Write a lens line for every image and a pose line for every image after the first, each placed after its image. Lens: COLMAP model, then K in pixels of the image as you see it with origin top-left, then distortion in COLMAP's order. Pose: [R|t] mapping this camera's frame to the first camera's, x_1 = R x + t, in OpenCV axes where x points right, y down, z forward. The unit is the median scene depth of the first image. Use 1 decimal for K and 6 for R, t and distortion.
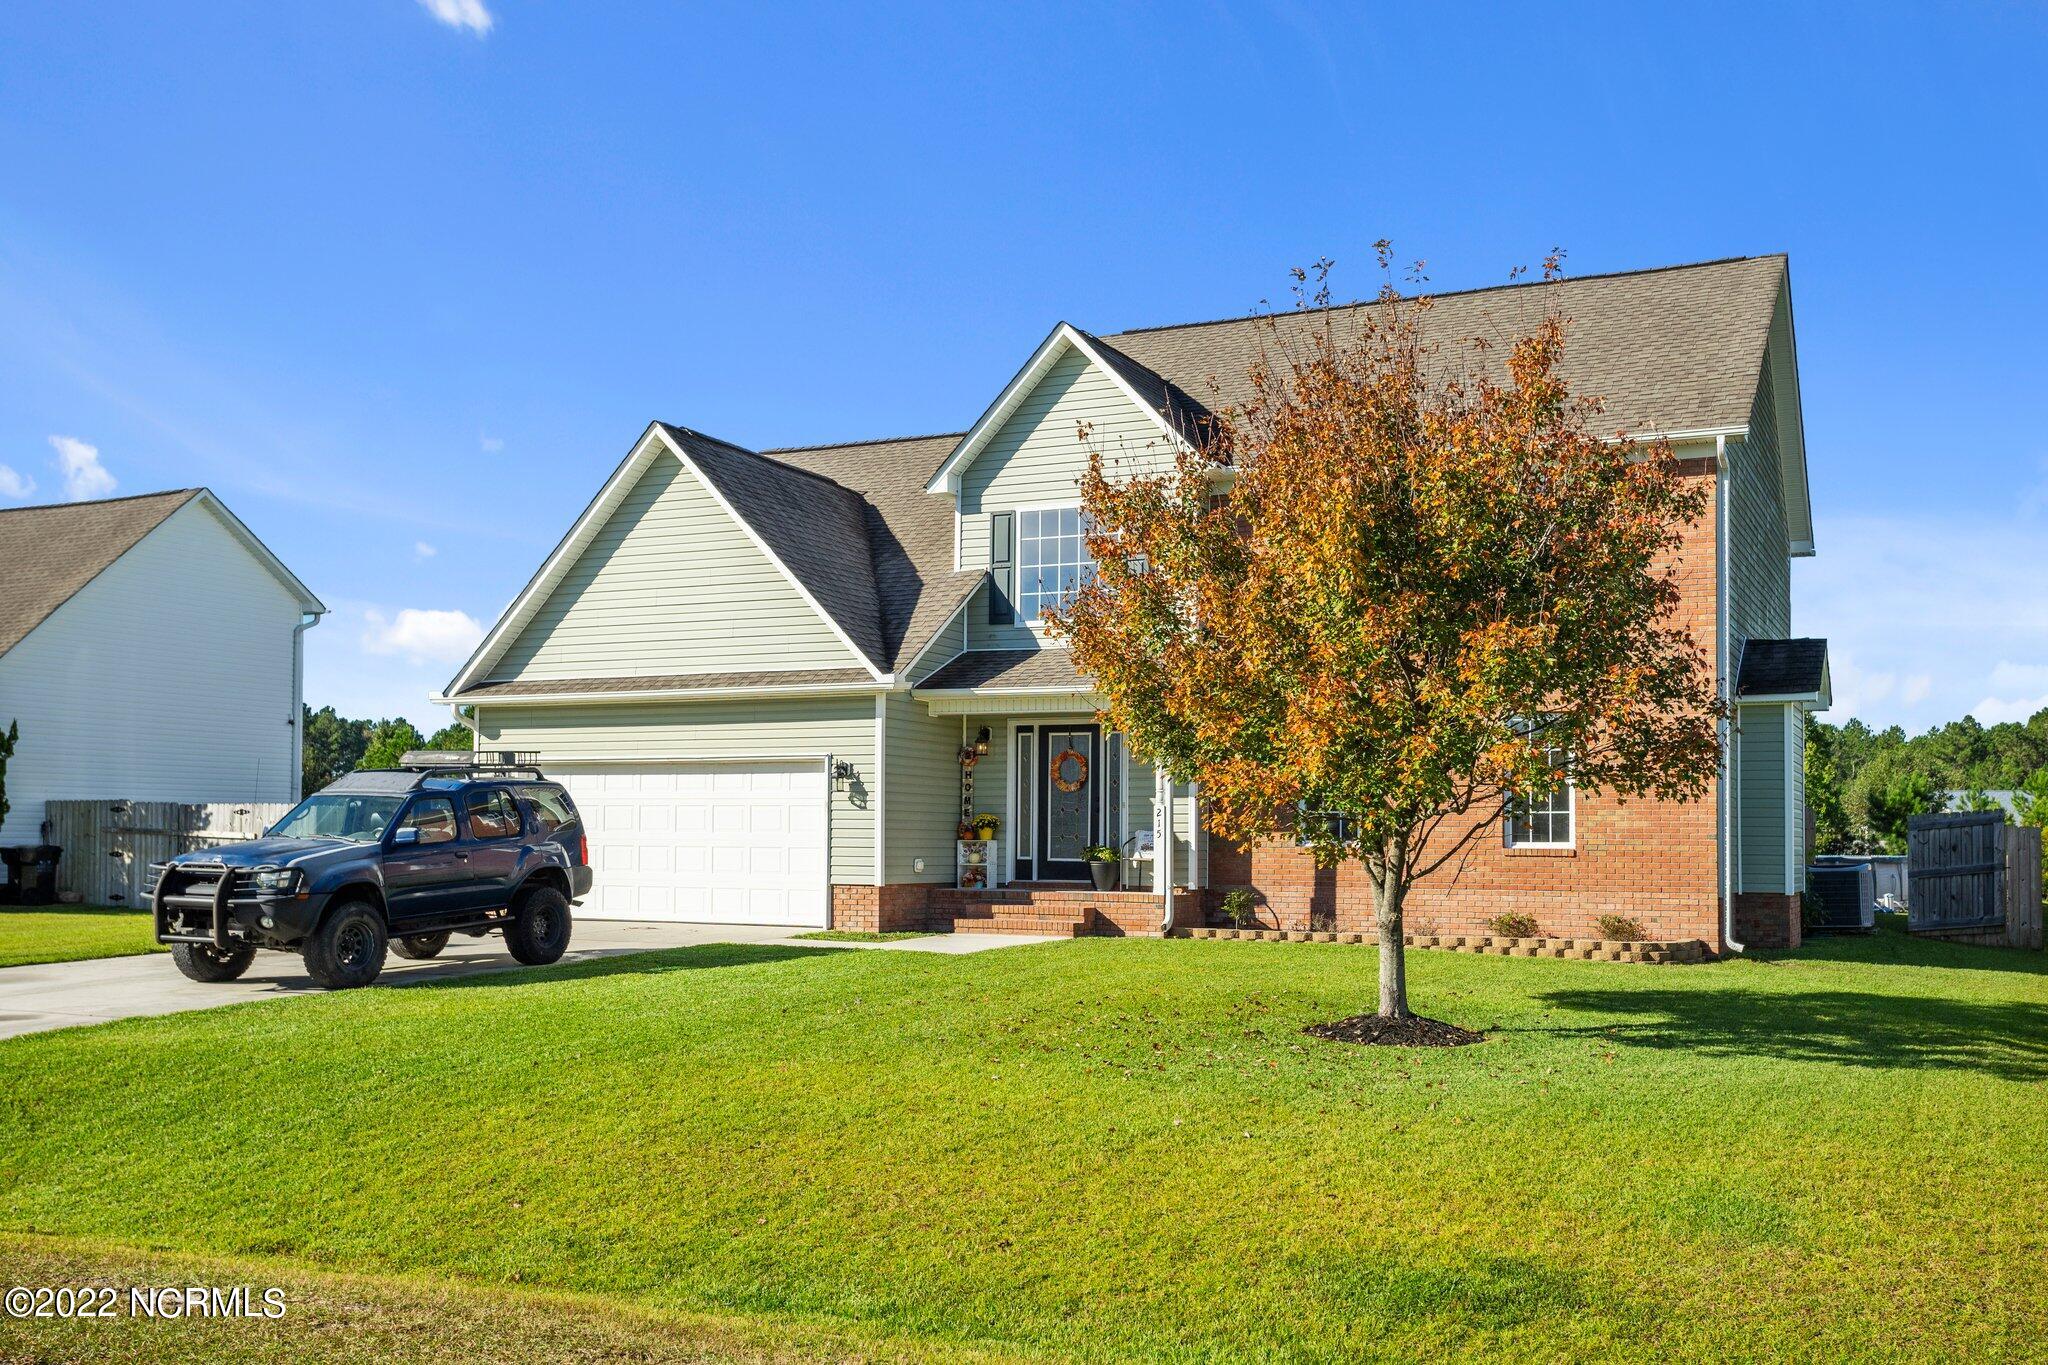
lens RADIAL K [[2100.5, 0, 1155.2], [0, 2100.5, 671.9], [0, 0, 1]] dist [0.050959, 0.000000]
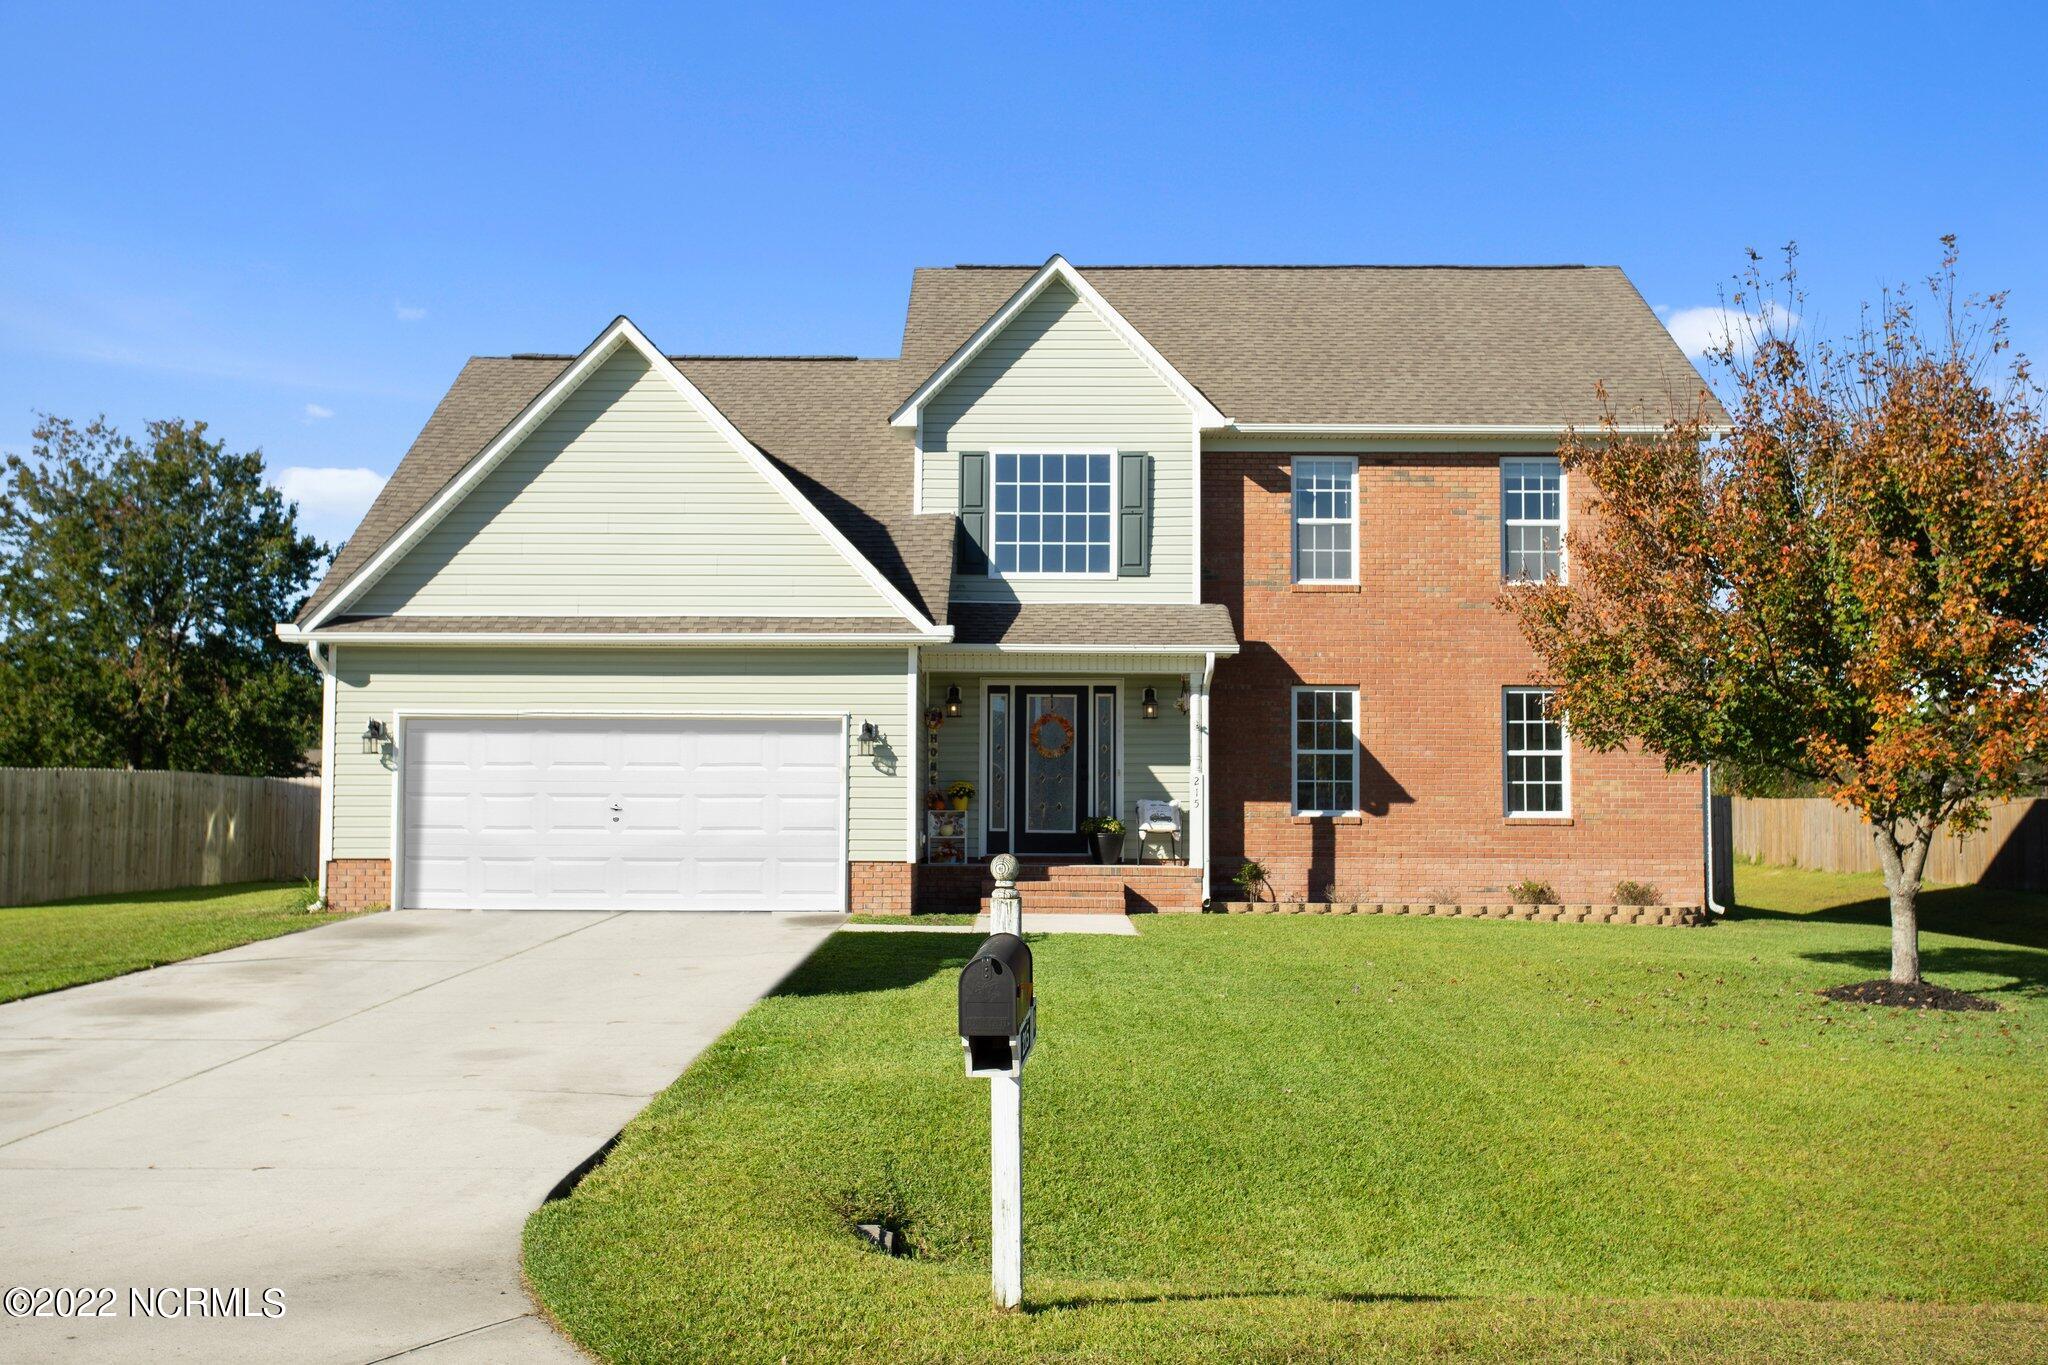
lens RADIAL K [[2015.8, 0, 1151.1], [0, 2015.8, 664.0], [0, 0, 1]] dist [0.040546, 0.000000]
pose [[0.898862, 0.029397, 0.437245, -0.410193], [-0.034112, 0.999414, 0.002932, 0.011666], [-0.436903, -0.017551, 0.899338, 0.186527]]
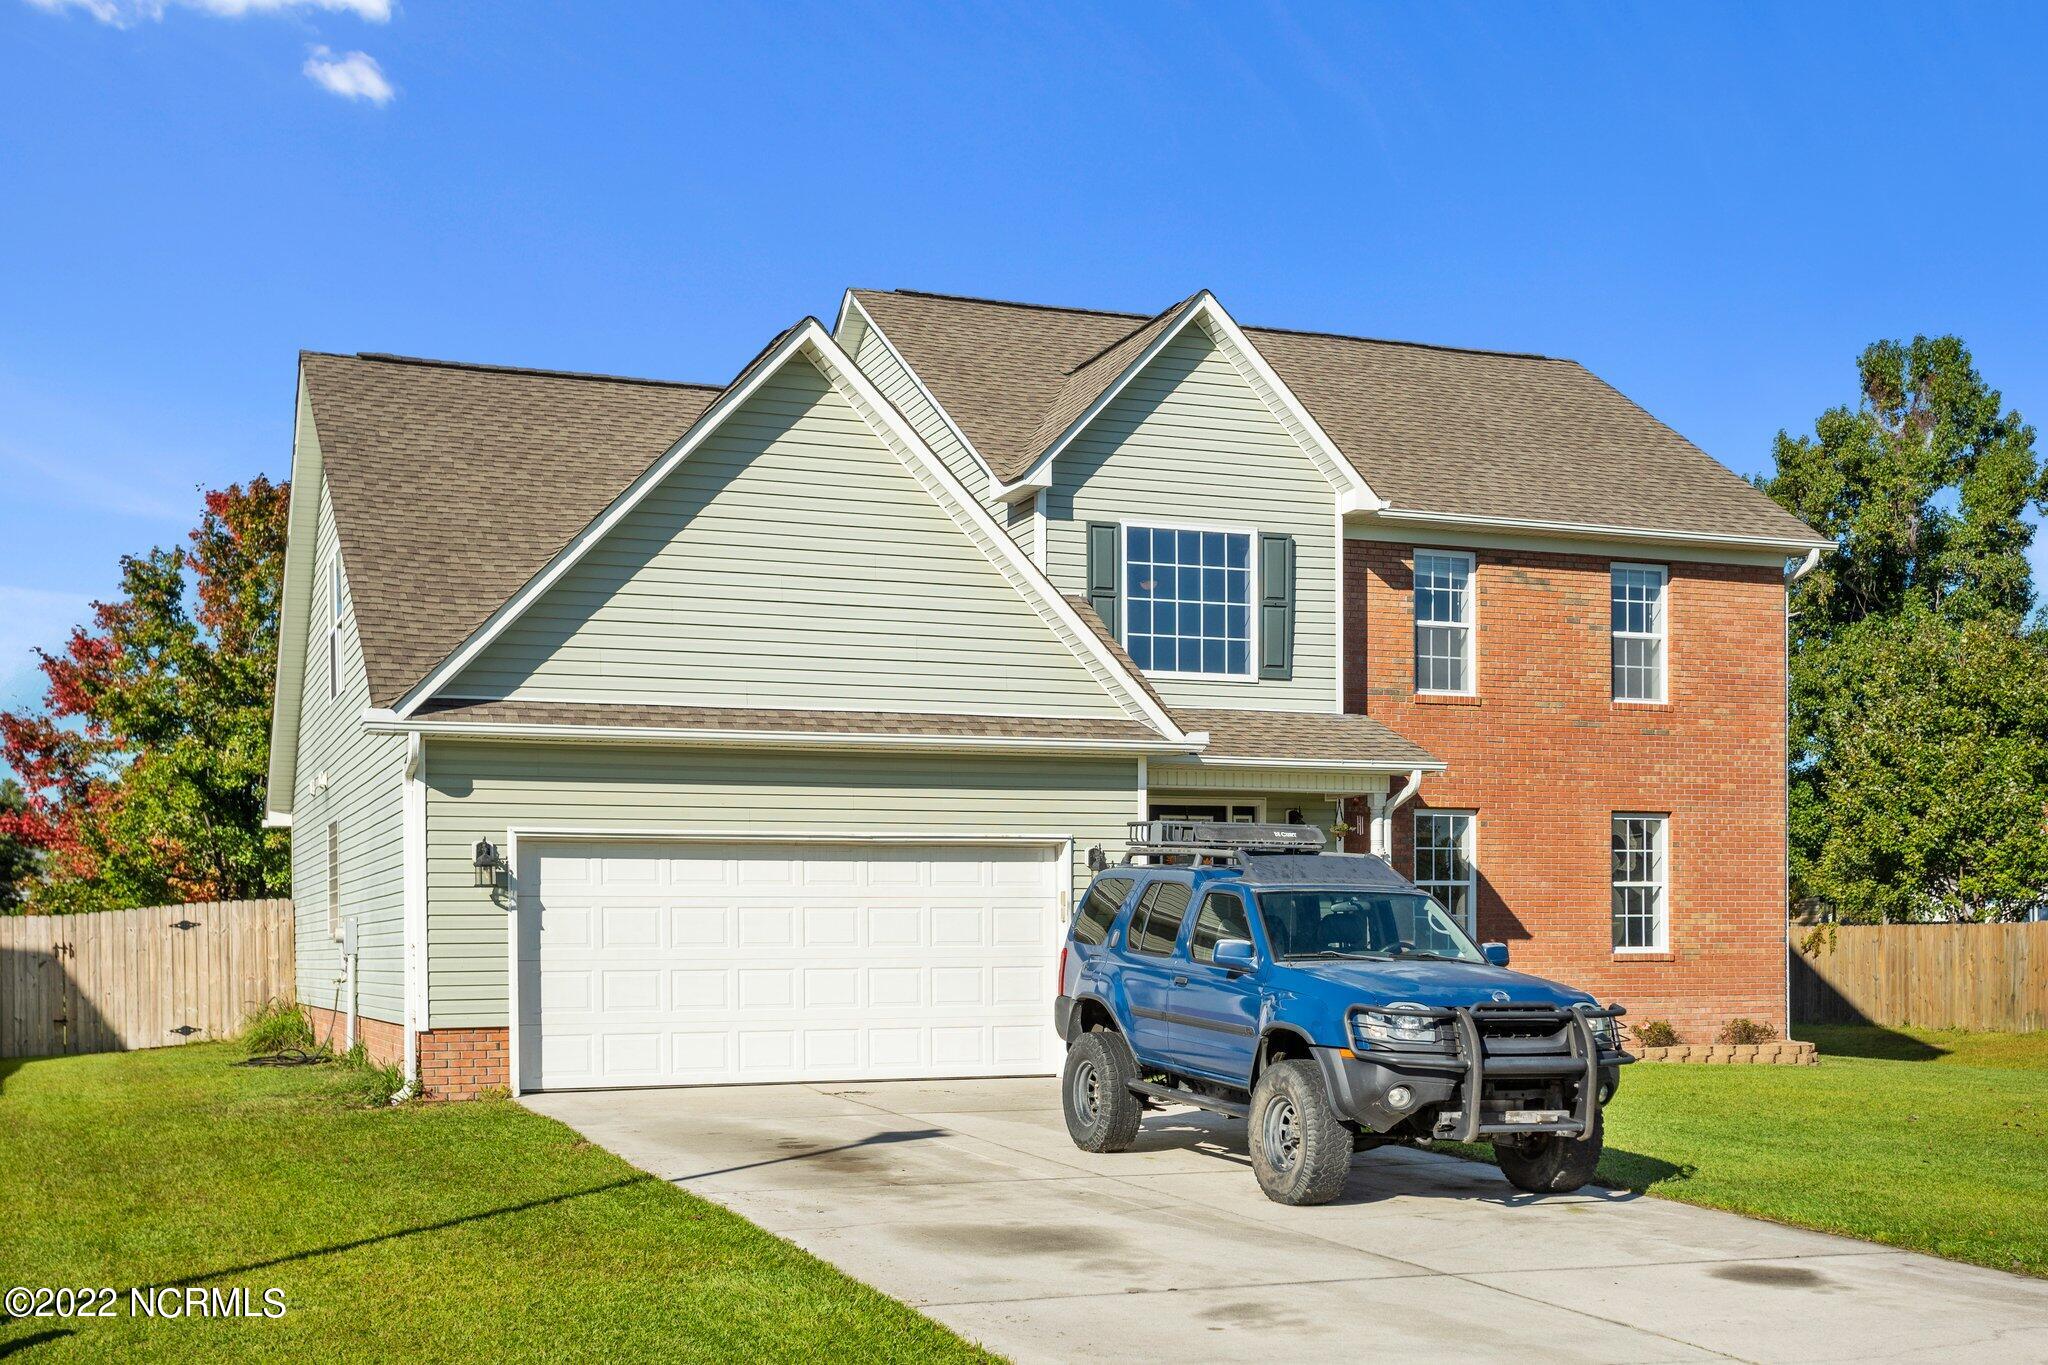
lens RADIAL K [[2272.0, 0, 1185.7], [0, 2272.0, 805.7], [0, 0, 1]] dist [0.010580, 0.000000]
pose [[0.661626, 0.034263, 0.749051, -0.710442], [-0.049920, 0.998752, -0.001591, 0.027793], [-0.748170, -0.036340, 0.662511, 0.456461]]
